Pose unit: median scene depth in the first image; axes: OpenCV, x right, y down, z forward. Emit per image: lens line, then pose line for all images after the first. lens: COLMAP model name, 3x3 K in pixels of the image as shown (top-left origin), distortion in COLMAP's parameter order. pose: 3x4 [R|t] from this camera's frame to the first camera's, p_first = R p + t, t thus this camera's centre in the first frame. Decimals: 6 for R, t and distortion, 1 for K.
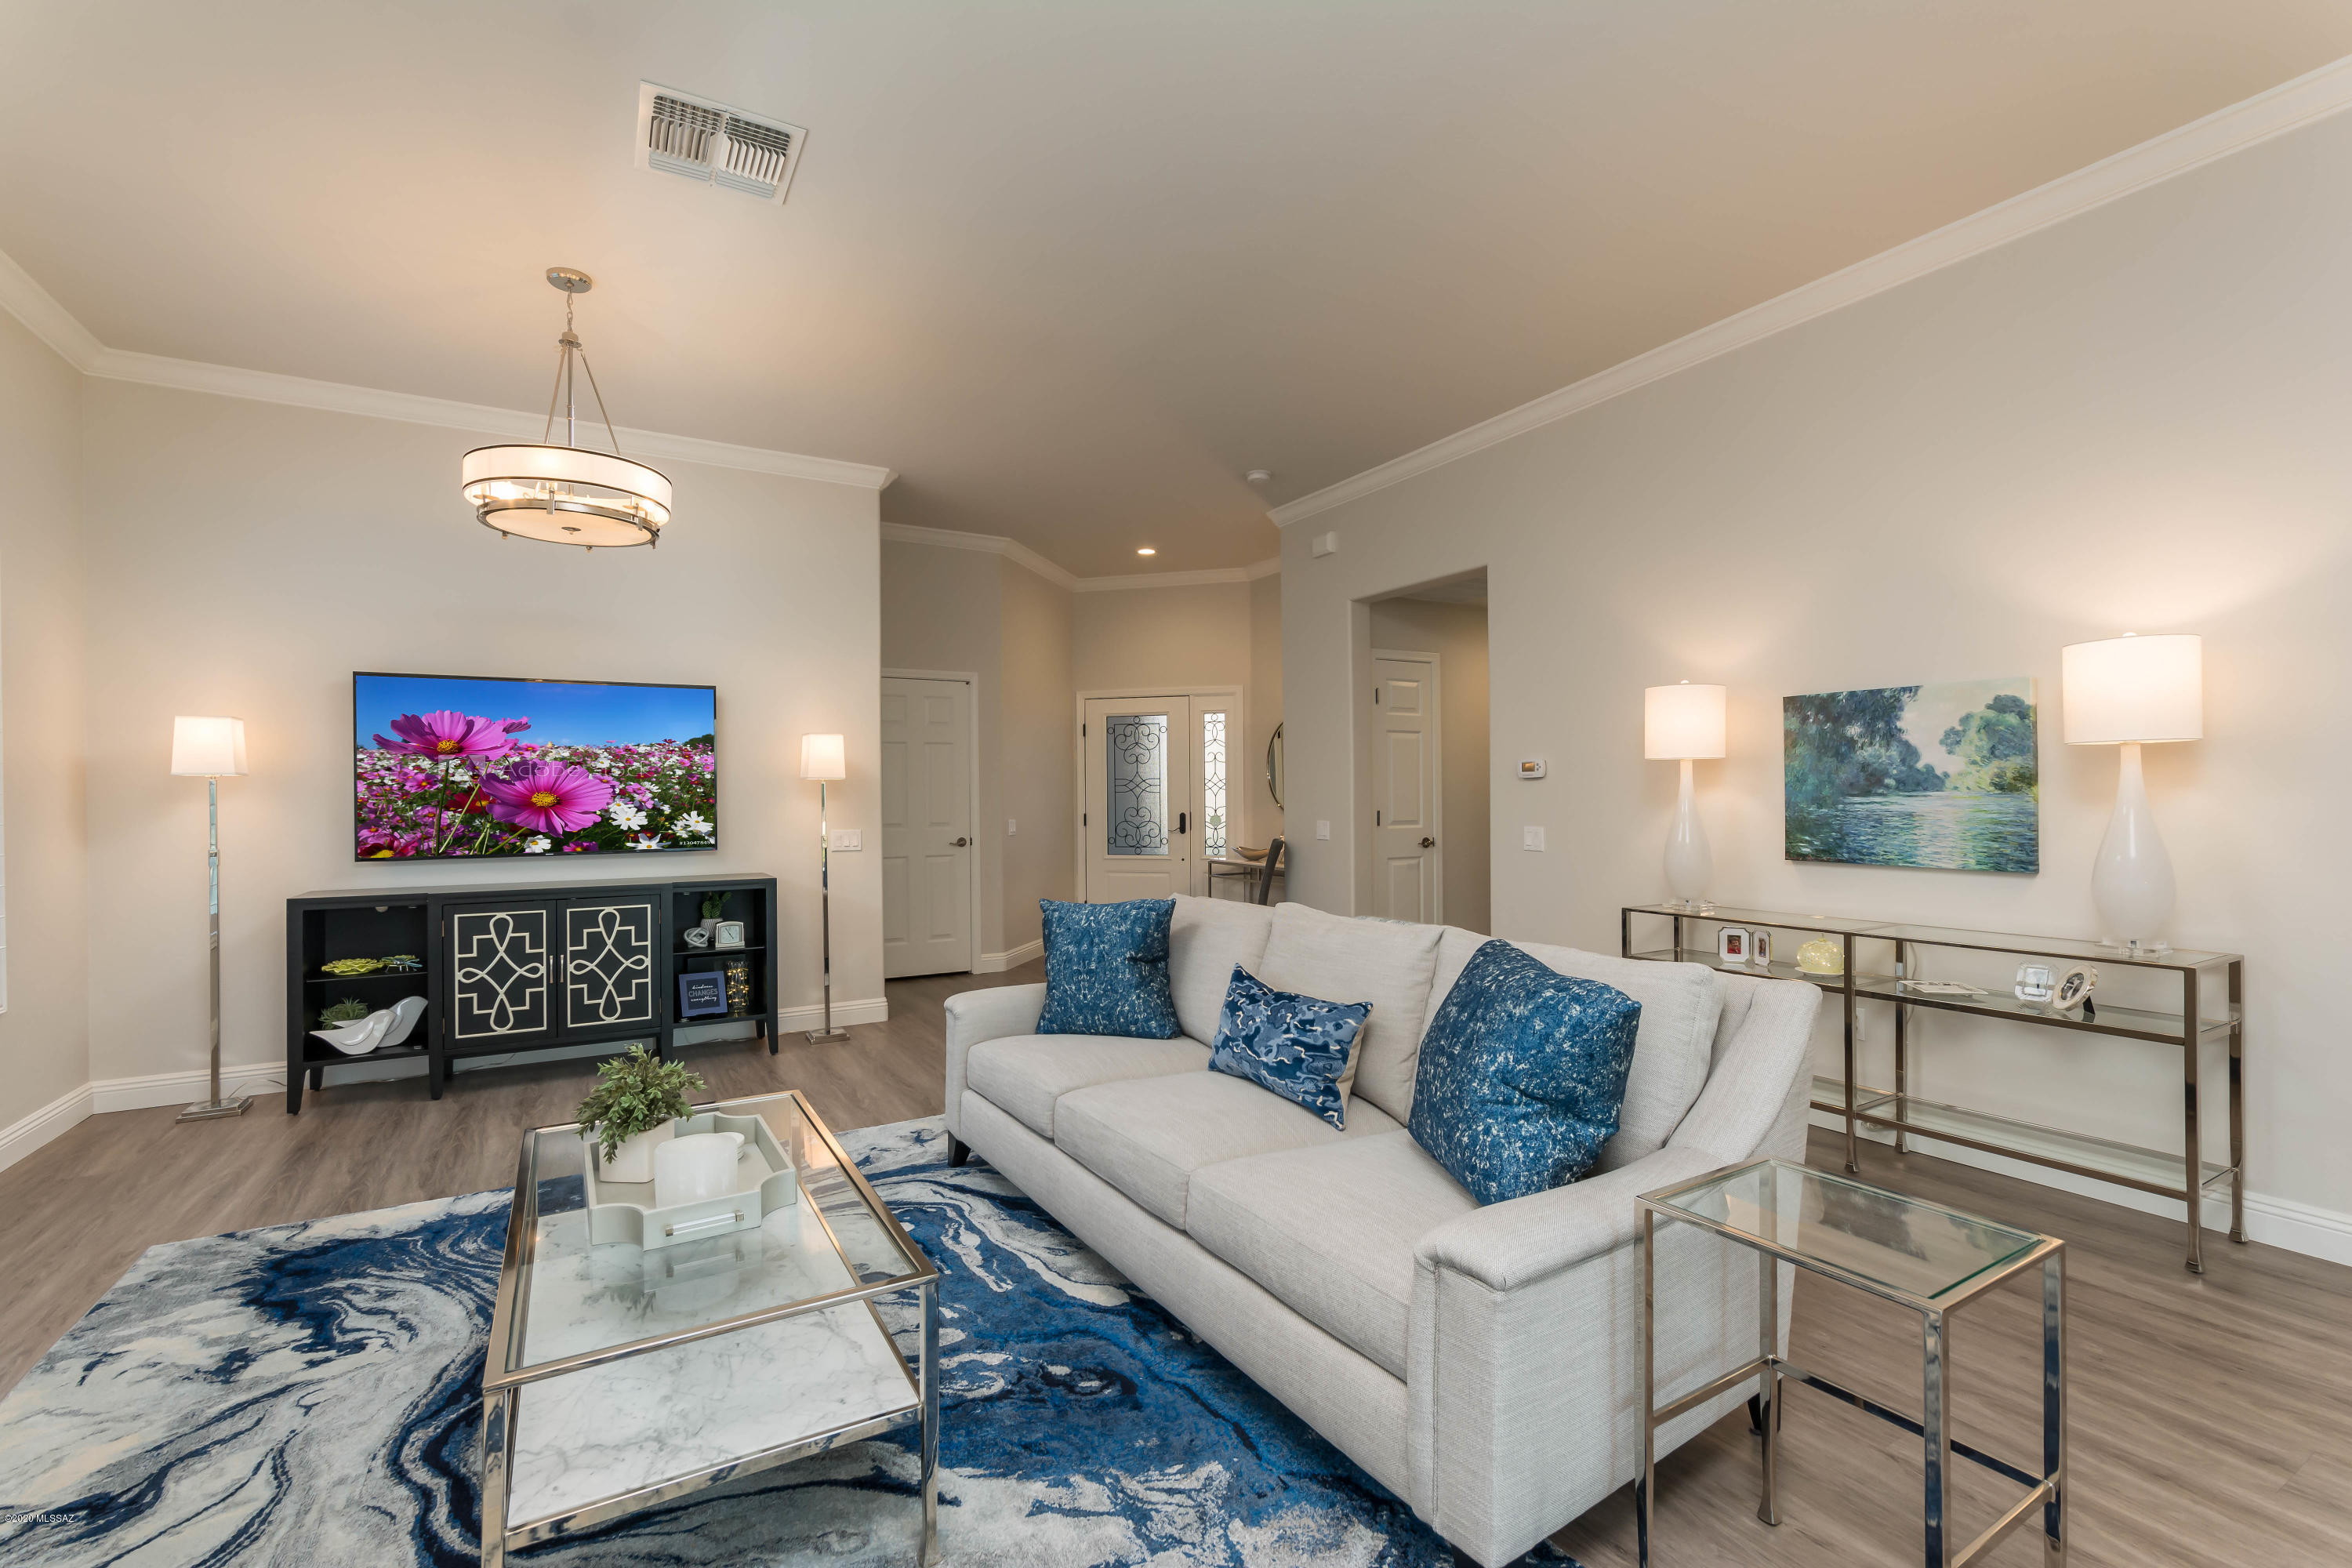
lens RADIAL K [[1026.2, 0, 1174.4], [0, 1026.2, 791.3], [0, 0, 1]] dist [-0.001245, 0.003081]
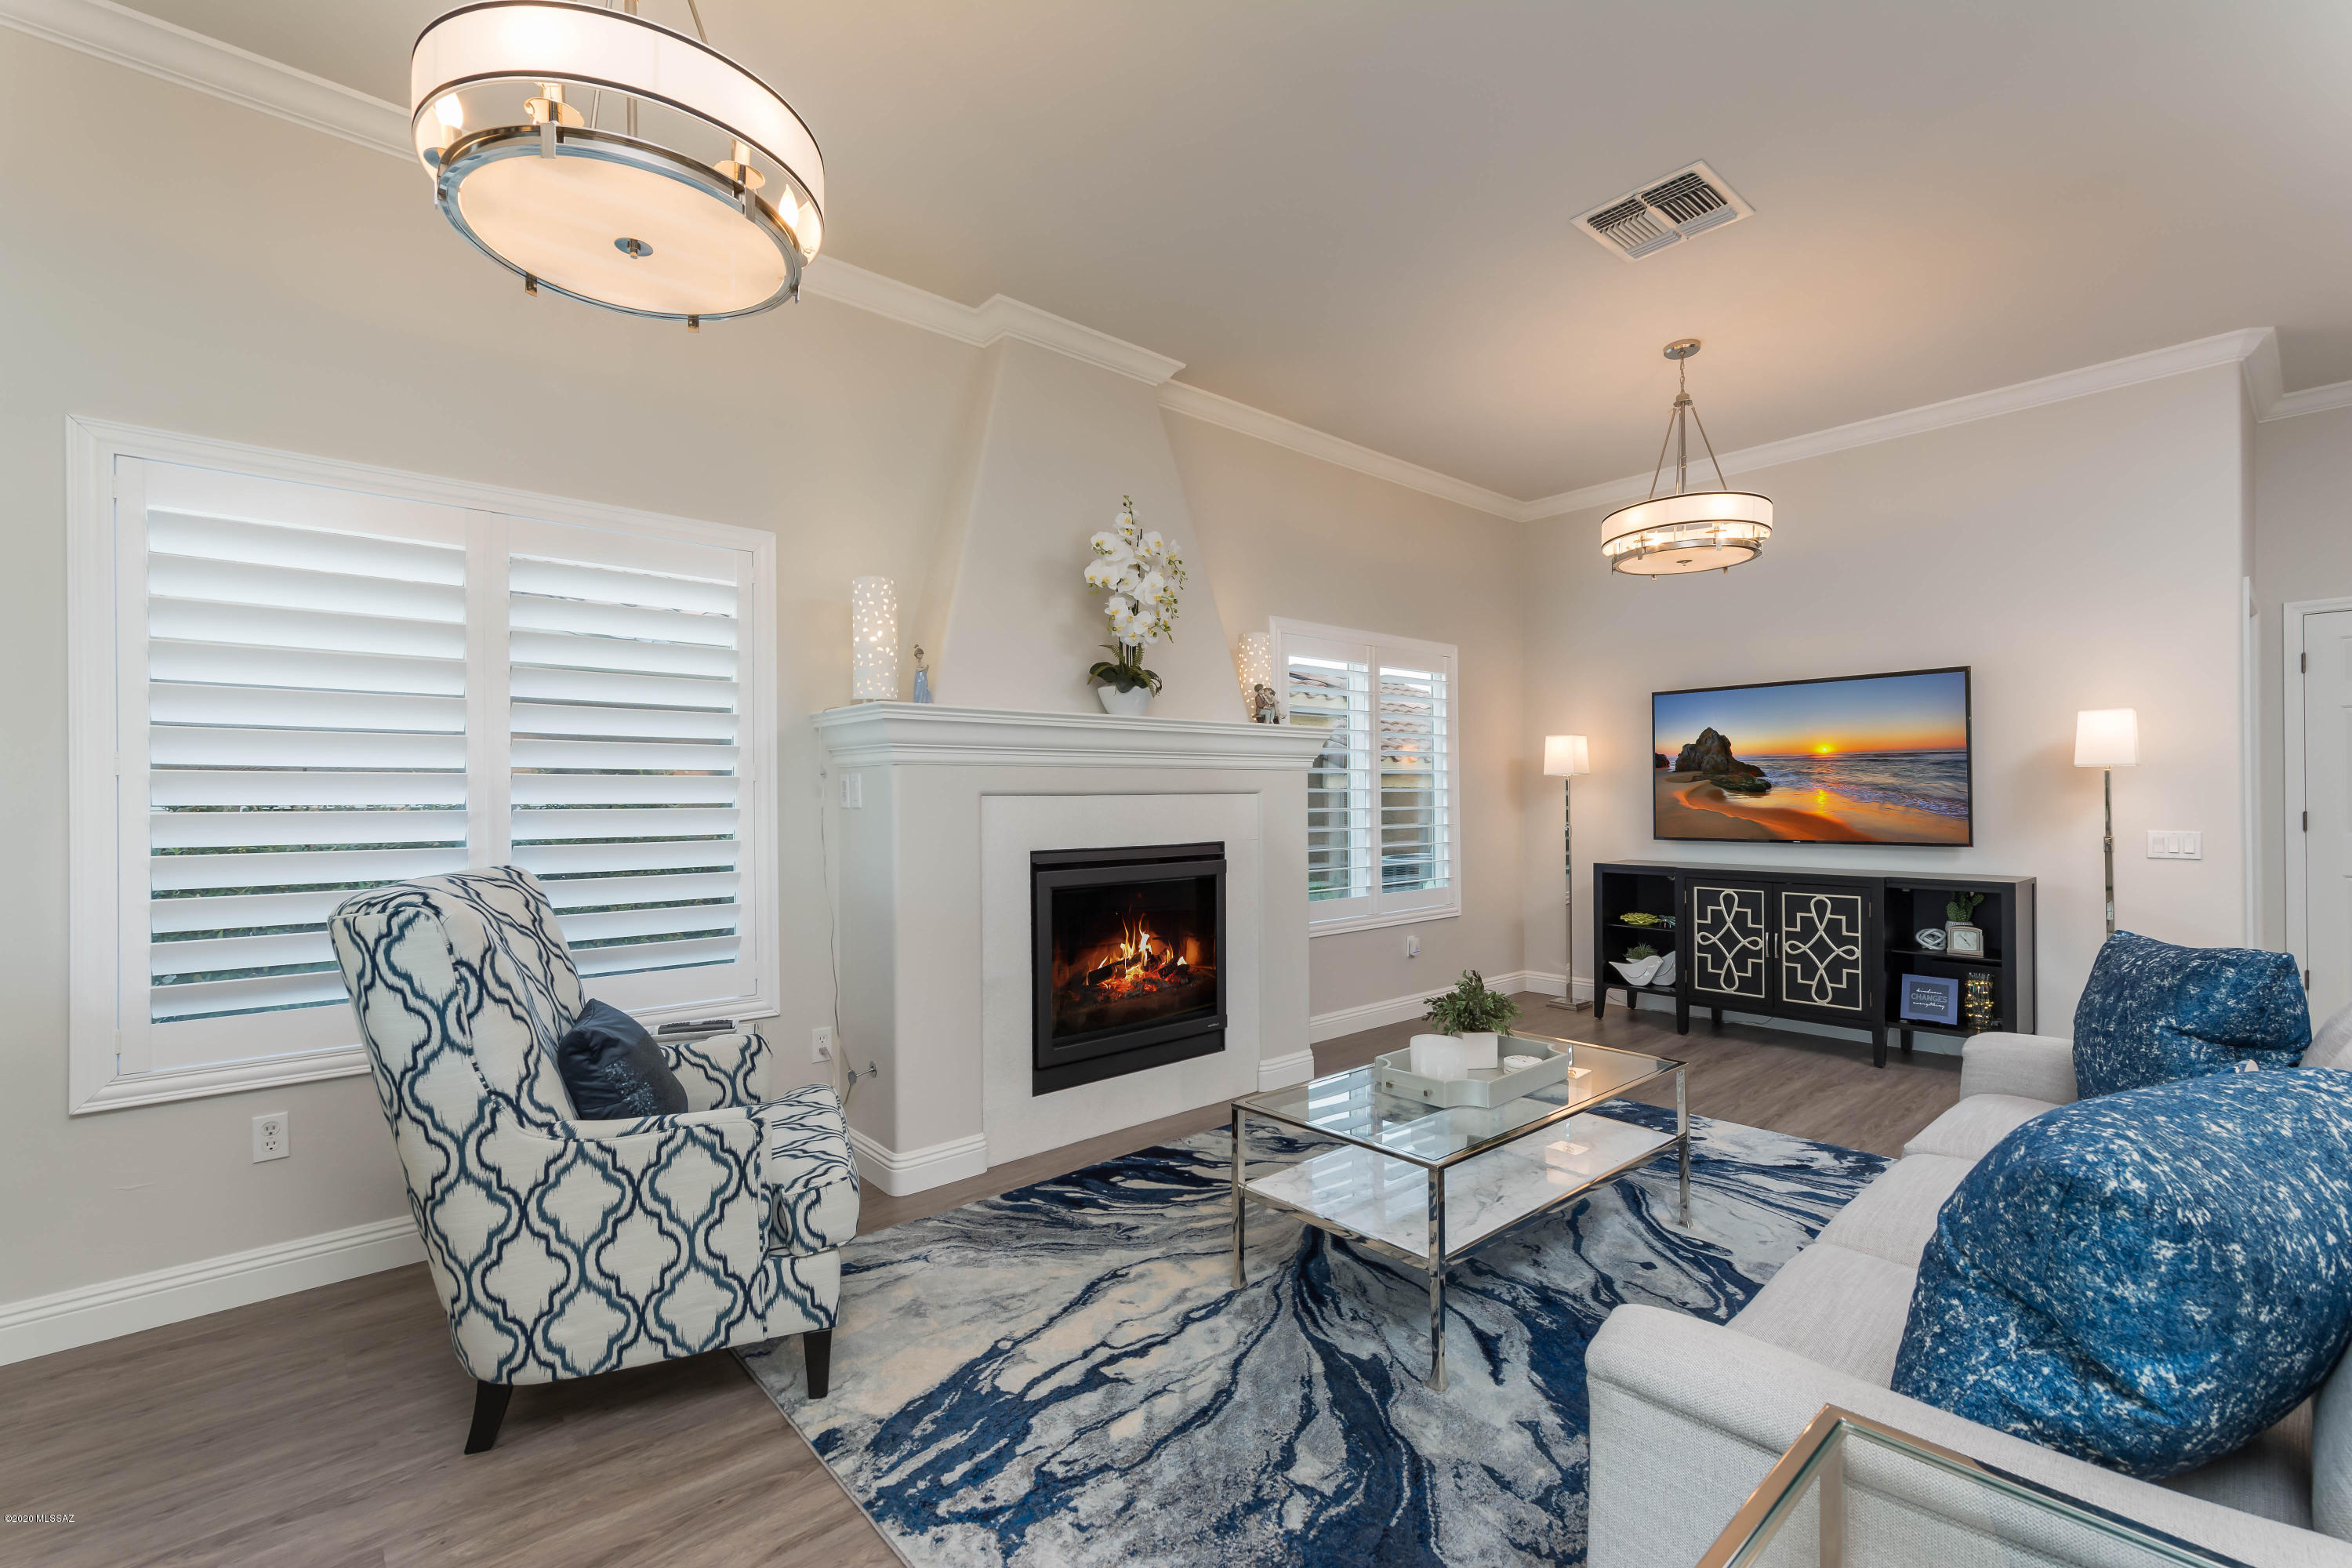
lens RADIAL K [[1026.2, 0, 1178.2], [0, 1026.2, 796.5], [0, 0, 1]] dist [-0.001245, 0.003081]
pose [[0.186755, 0.003837, -0.982399, 0.430506], [0.013553, 0.999887, 0.006481, -0.003341], [0.982313, -0.014525, 0.186682, 0.199050]]
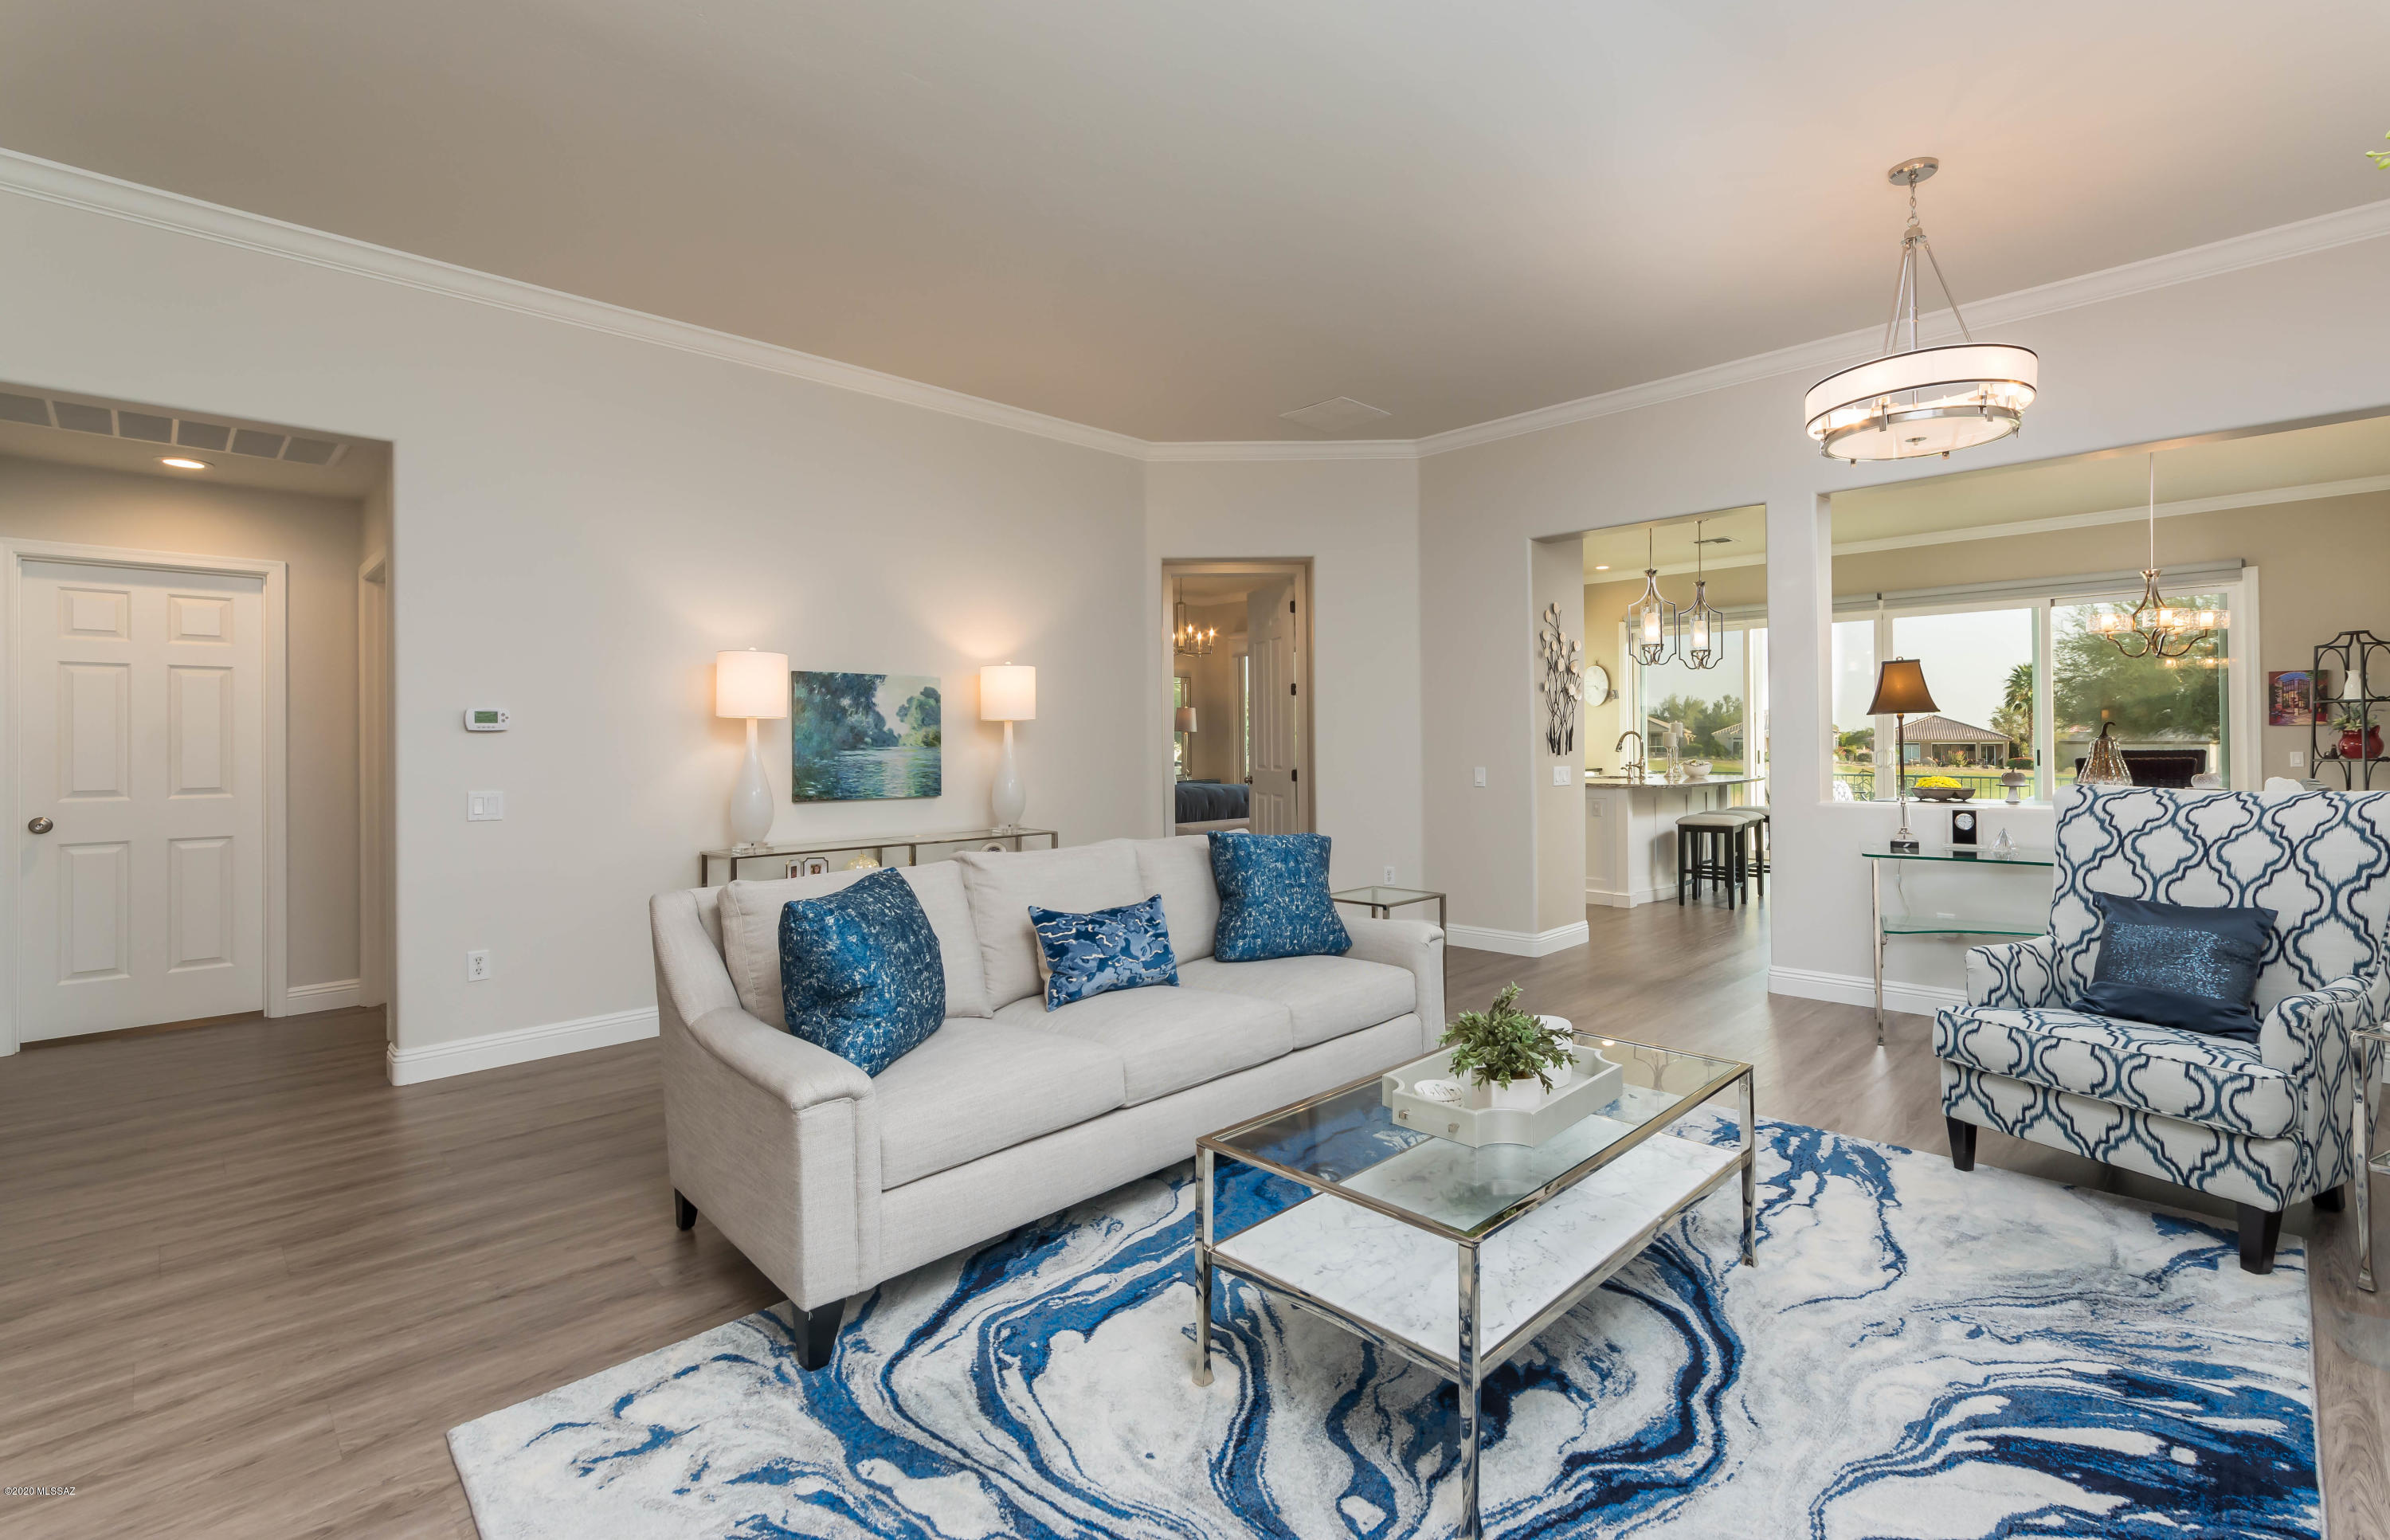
lens RADIAL K [[1040.6, 0, 1226.9], [0, 1040.6, 742.9], [0, 0, 1]] dist [0.004056, -0.000159]
pose [[-0.251916, 0.008367, 0.967713, -0.793986], [0.005758, 0.999958, -0.007147, 0.007860], [-0.967732, 0.003771, -0.251953, 0.844732]]
